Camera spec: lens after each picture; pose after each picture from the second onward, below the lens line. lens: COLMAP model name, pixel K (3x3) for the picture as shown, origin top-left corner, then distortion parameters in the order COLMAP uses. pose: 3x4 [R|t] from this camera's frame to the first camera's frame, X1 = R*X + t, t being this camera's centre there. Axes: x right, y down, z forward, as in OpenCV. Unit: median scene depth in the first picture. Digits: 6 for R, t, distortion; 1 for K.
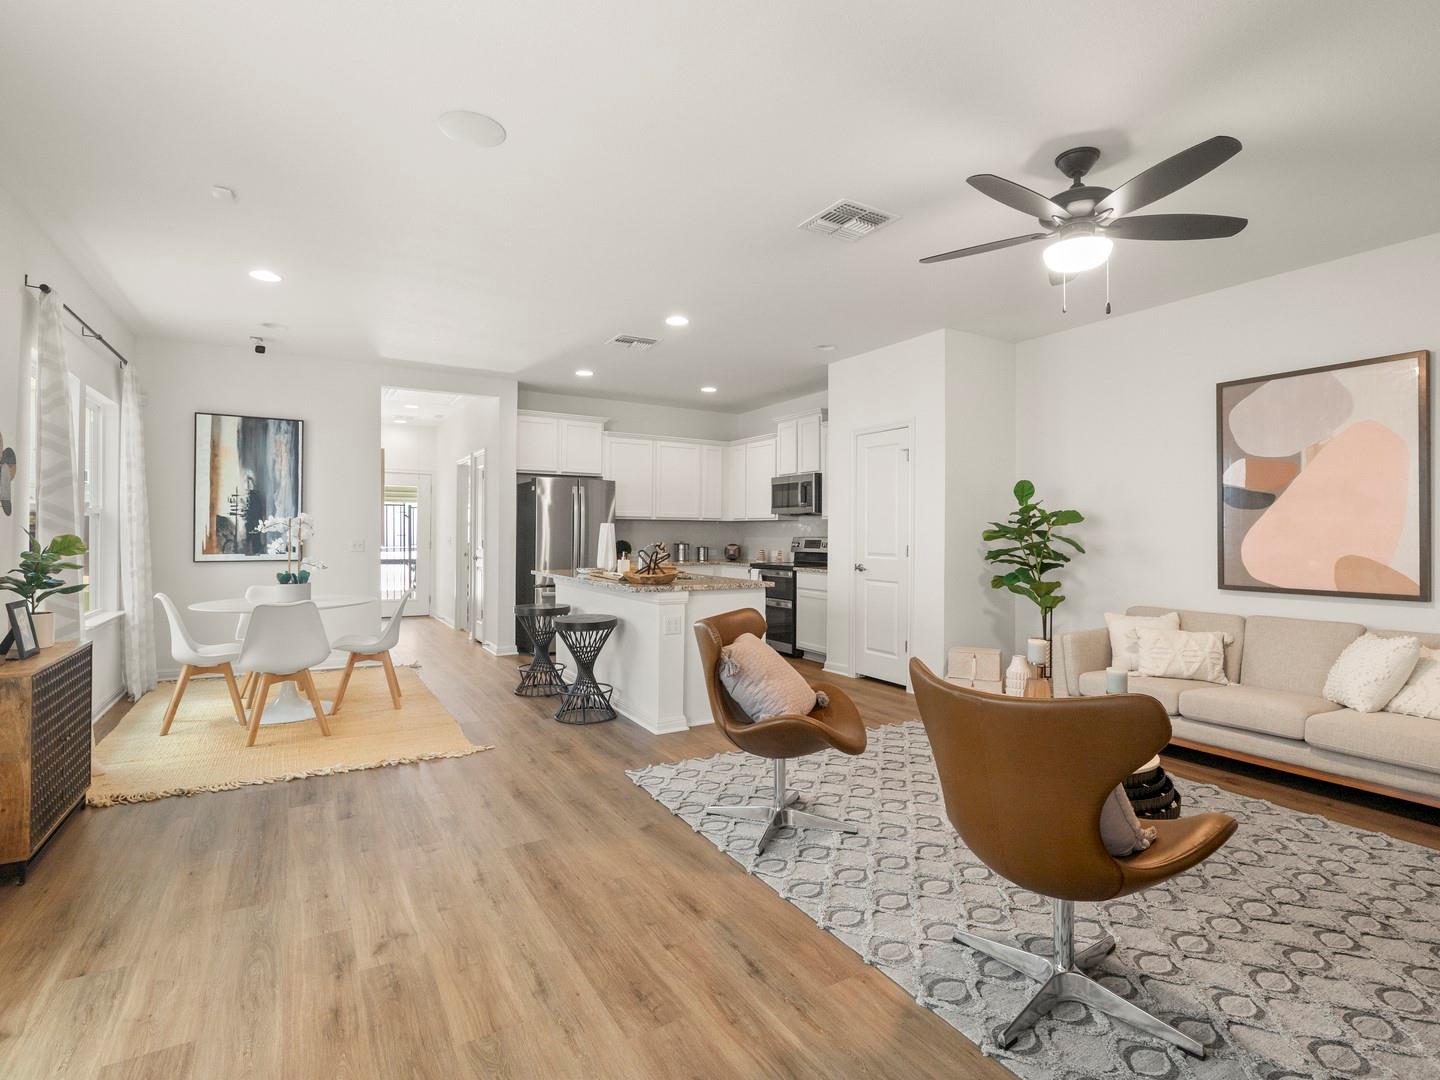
lens RADIAL K [[716.7, 0, 725.6], [0, 716.7, 531.3], [0, 0, 1]] dist [-0.007488, 0.001681]
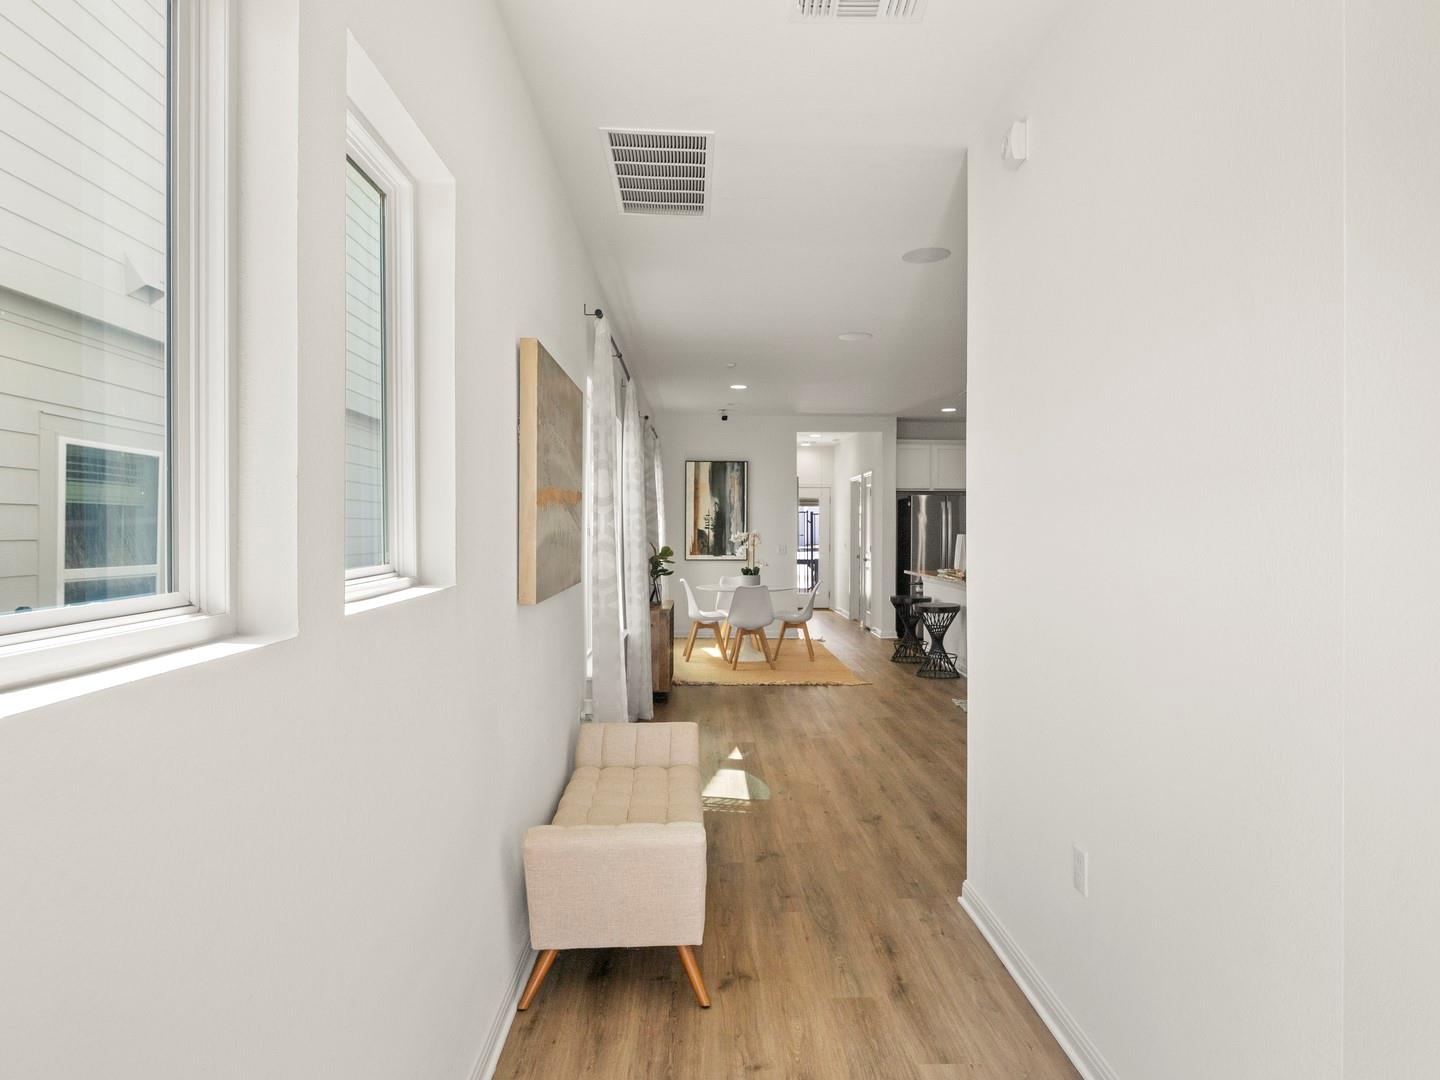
lens RADIAL K [[850.2, 0, 732.2], [0, 850.2, 529.0], [0, 0, 1]] dist [-0.001233, -0.000053]
pose [[0.877816, -0.002635, -0.478991, 0.200433], [0.003366, 0.999994, 0.000669, -0.023335], [0.478986, -0.002200, 0.877820, -0.522186]]
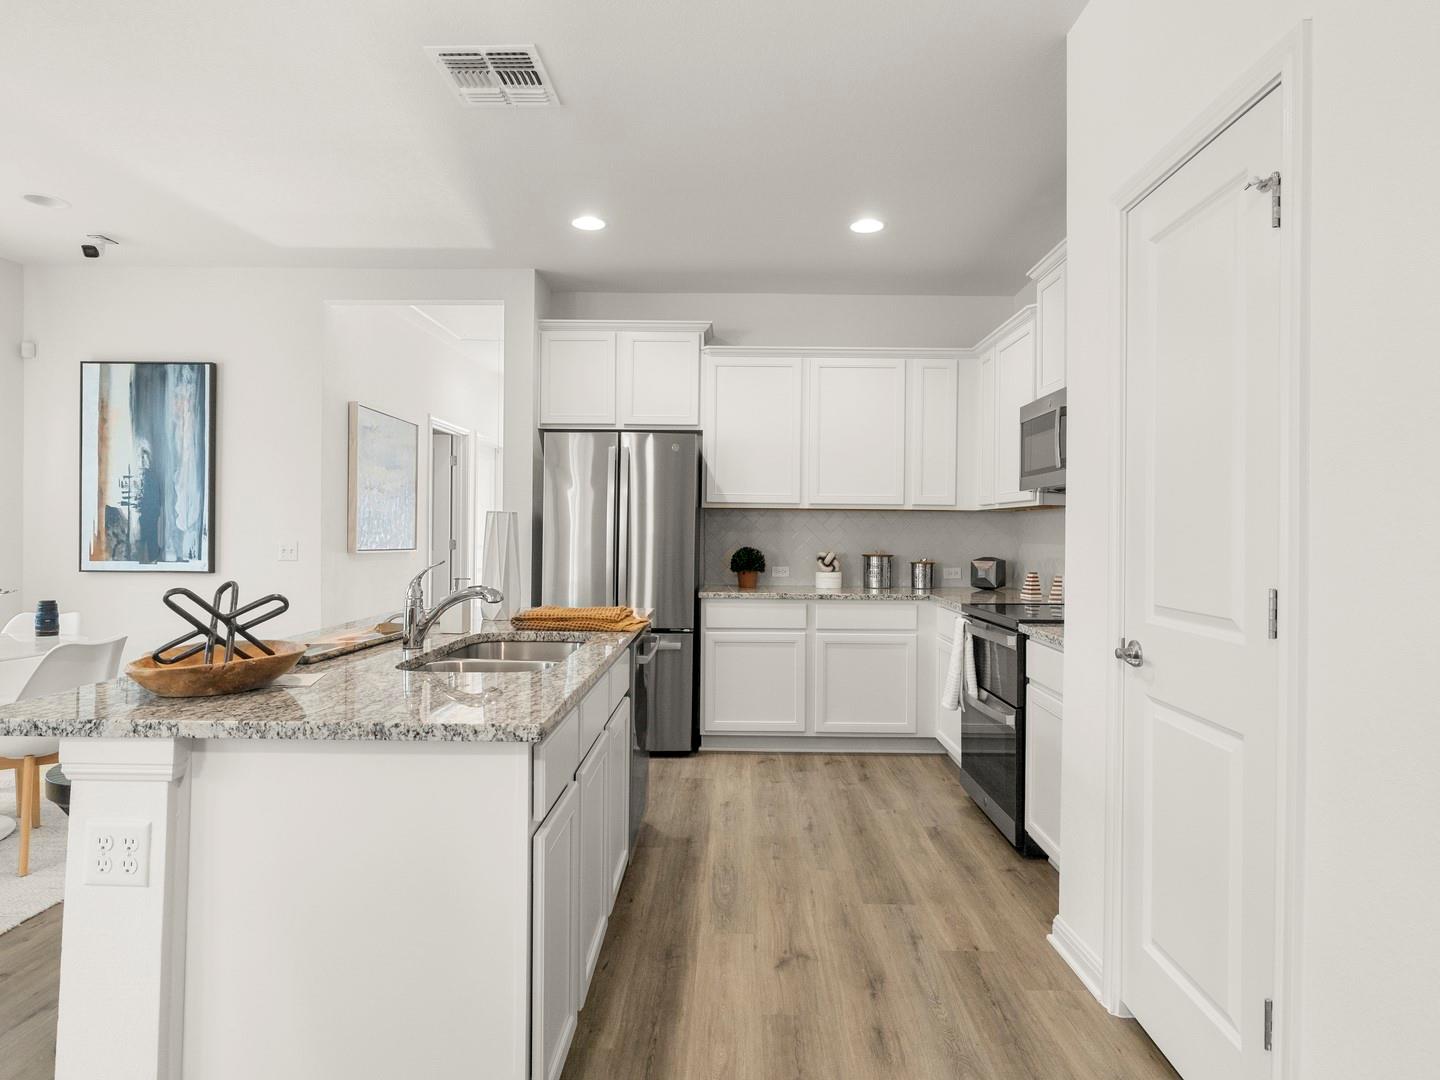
lens RADIAL K [[812.9, 0, 726.0], [0, 812.9, 530.6], [0, 0, 1]] dist [-0.001045, 0.000989]
pose [[0.847485, 0.001922, -0.530816, 0.229332], [-0.003043, 0.999995, -0.001237, 0.001286], [0.530810, 0.002664, 0.847486, 0.645027]]
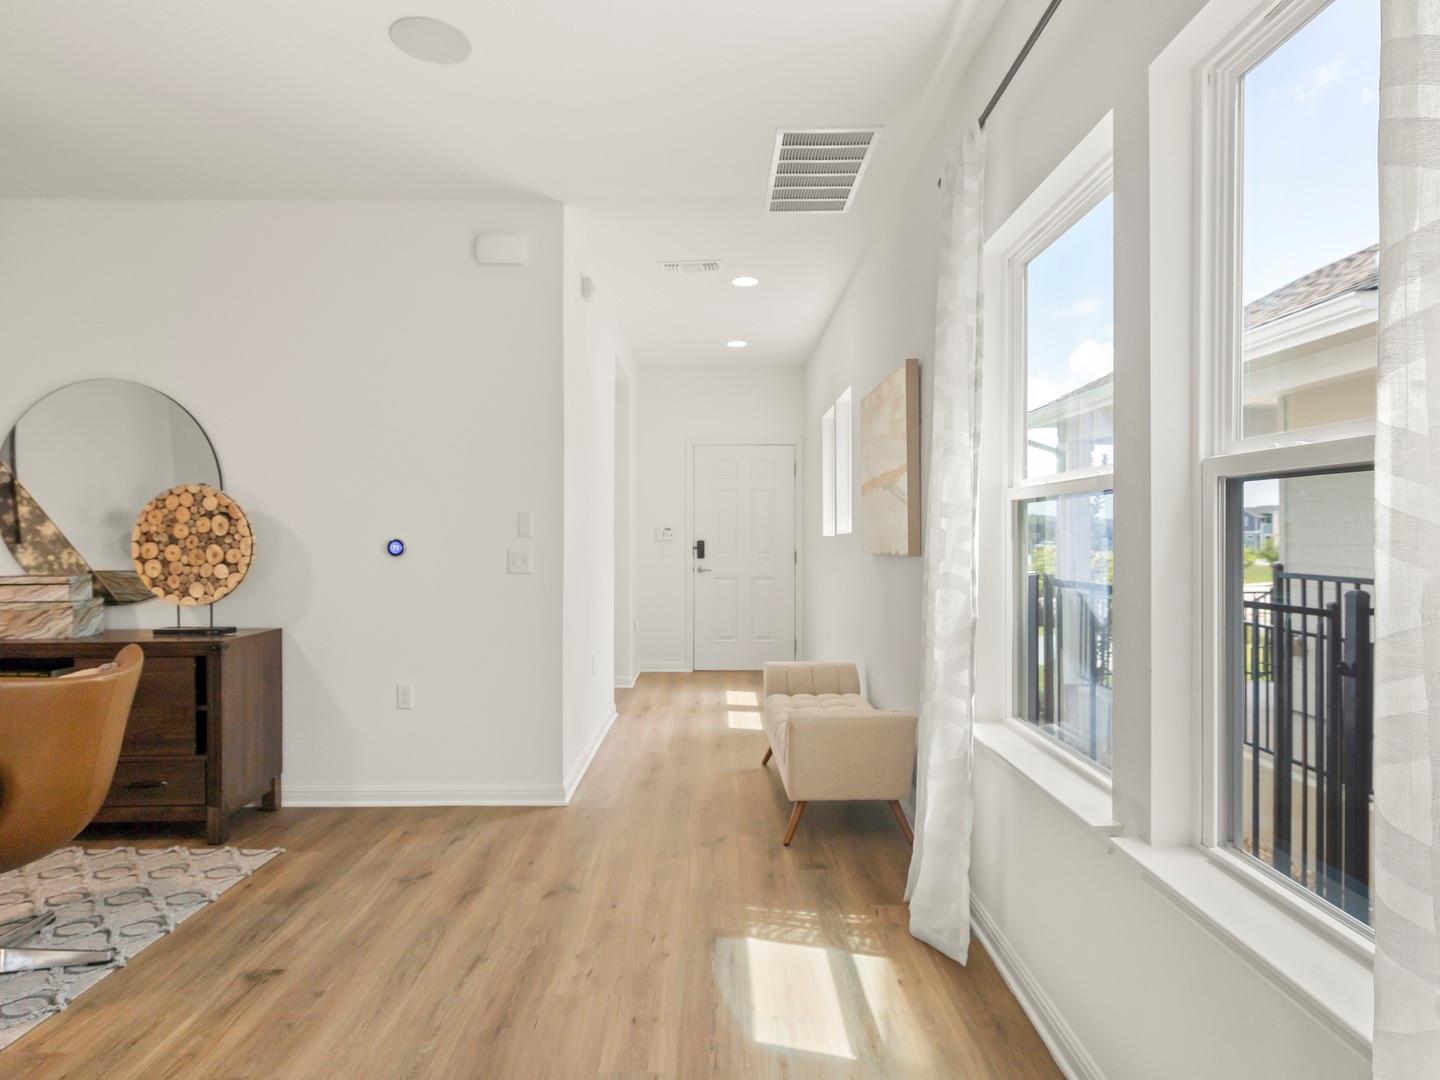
lens RADIAL K [[812.9, 0, 726.0], [0, 812.9, 530.6], [0, 0, 1]] dist [-0.001045, 0.000989]
pose [[-0.863153, 0.001268, 0.504941, -0.344211], [-0.002308, 0.999976, -0.006456, 0.000585], [-0.504938, -0.006738, -0.863130, 0.476115]]
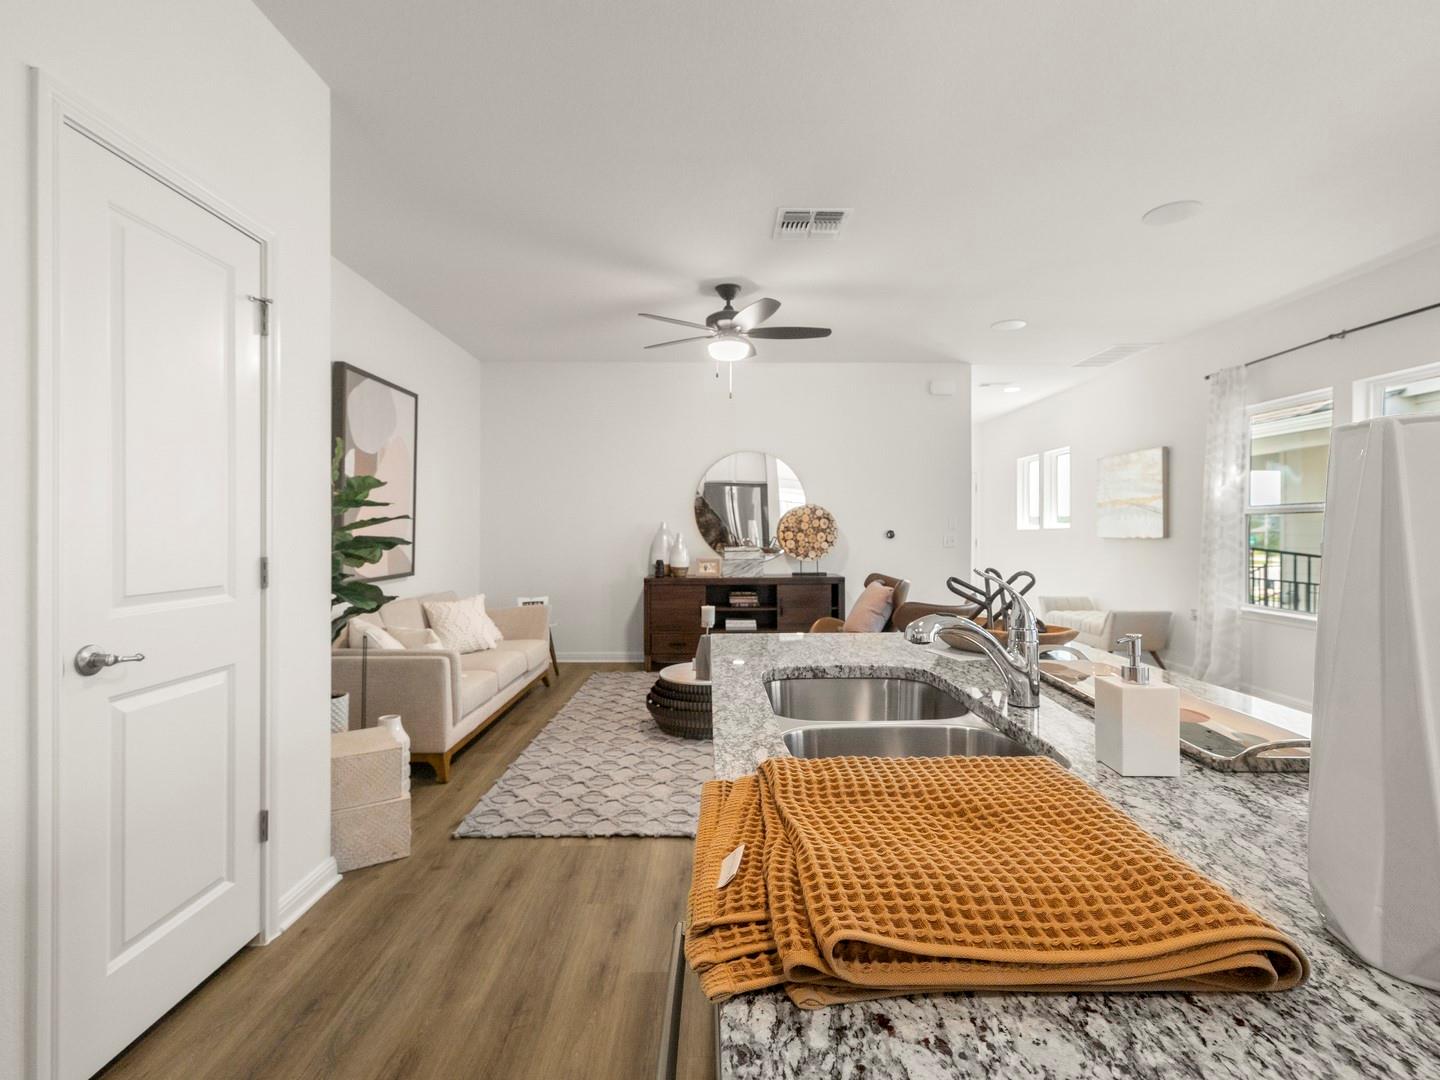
lens RADIAL K [[693.1, 0, 727.6], [0, 693.1, 531.1], [0, 0, 1]] dist [0.004606, 0.000182]
pose [[-0.864640, -0.005470, 0.502363, -0.135035], [-0.004635, 0.999985, 0.002912, 0.003081], [-0.502371, 0.000189, -0.864652, 1.129427]]
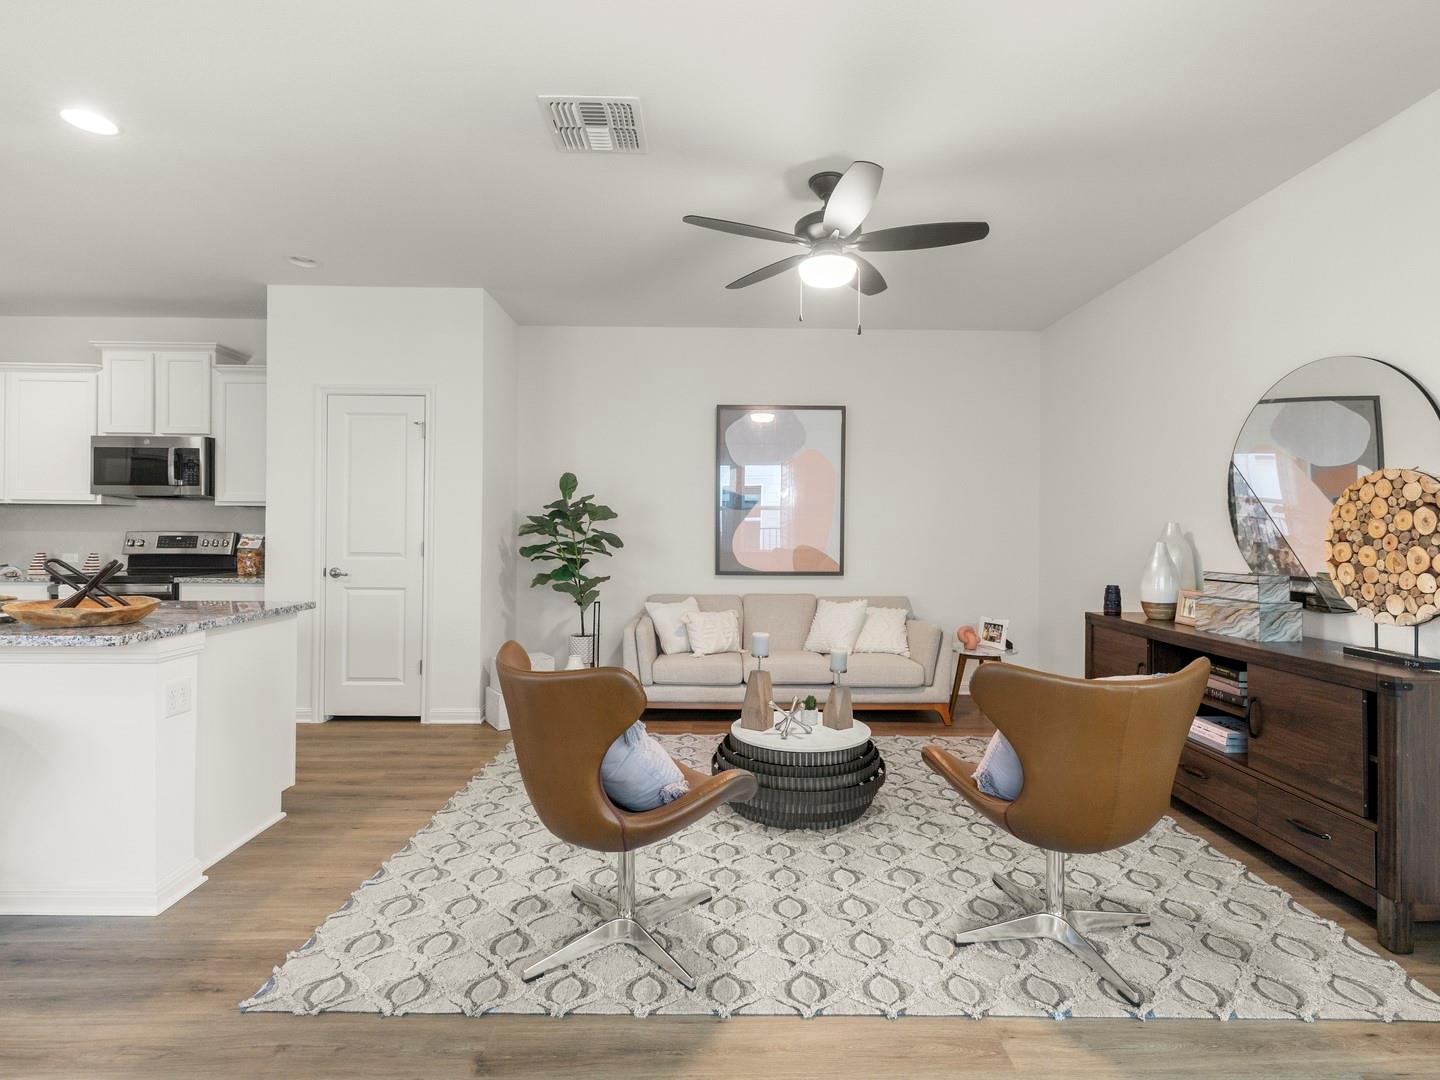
lens RADIAL K [[700.6, 0, 726.7], [0, 700.6, 531.1], [0, 0, 1]] dist [0.004196, 0.000789]
pose [[0.503495, -0.000040, 0.863998, -0.243541], [-0.008110, 0.999956, 0.004773, 0.000587], [-0.863960, -0.009410, 0.503473, 0.287879]]
